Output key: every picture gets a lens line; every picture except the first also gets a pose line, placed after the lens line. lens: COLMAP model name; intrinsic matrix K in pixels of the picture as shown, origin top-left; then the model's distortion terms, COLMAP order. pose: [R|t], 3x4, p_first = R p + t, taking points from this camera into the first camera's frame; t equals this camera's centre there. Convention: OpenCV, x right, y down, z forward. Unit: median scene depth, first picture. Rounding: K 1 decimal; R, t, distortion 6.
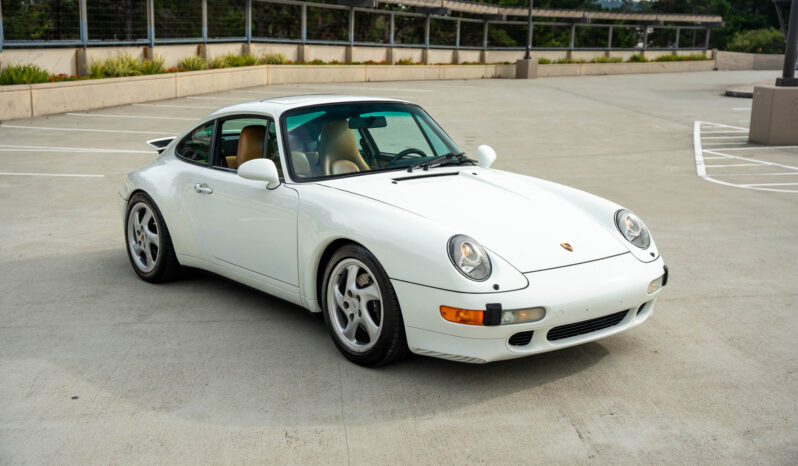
lens RADIAL K [[998.9, 0, 399.0], [0, 998.9, 233.0], [0, 0, 1]] dist [0.013944, 0.028773]
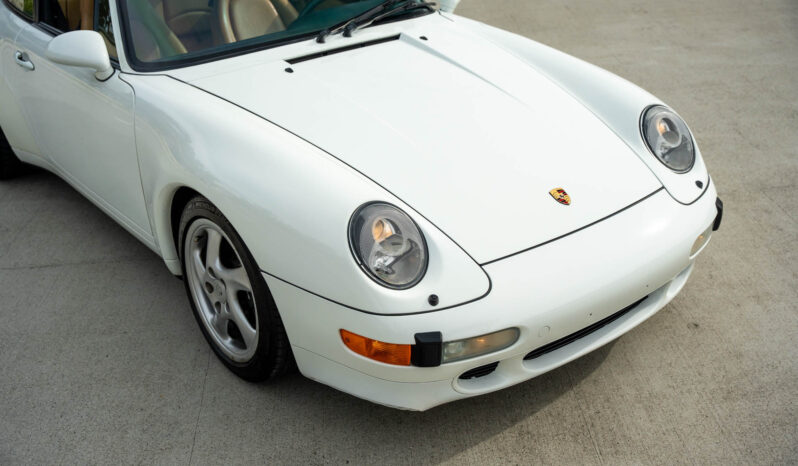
lens RADIAL K [[960.9, 0, 399.0], [0, 960.9, 233.0], [0, 0, 1]] dist [-0.016315, 0.248277]
pose [[0.999455, -0.024020, -0.022631, 0.082517], [0.029130, 0.964388, 0.262884, -0.118414], [0.015510, -0.263400, 0.964562, 0.429009]]
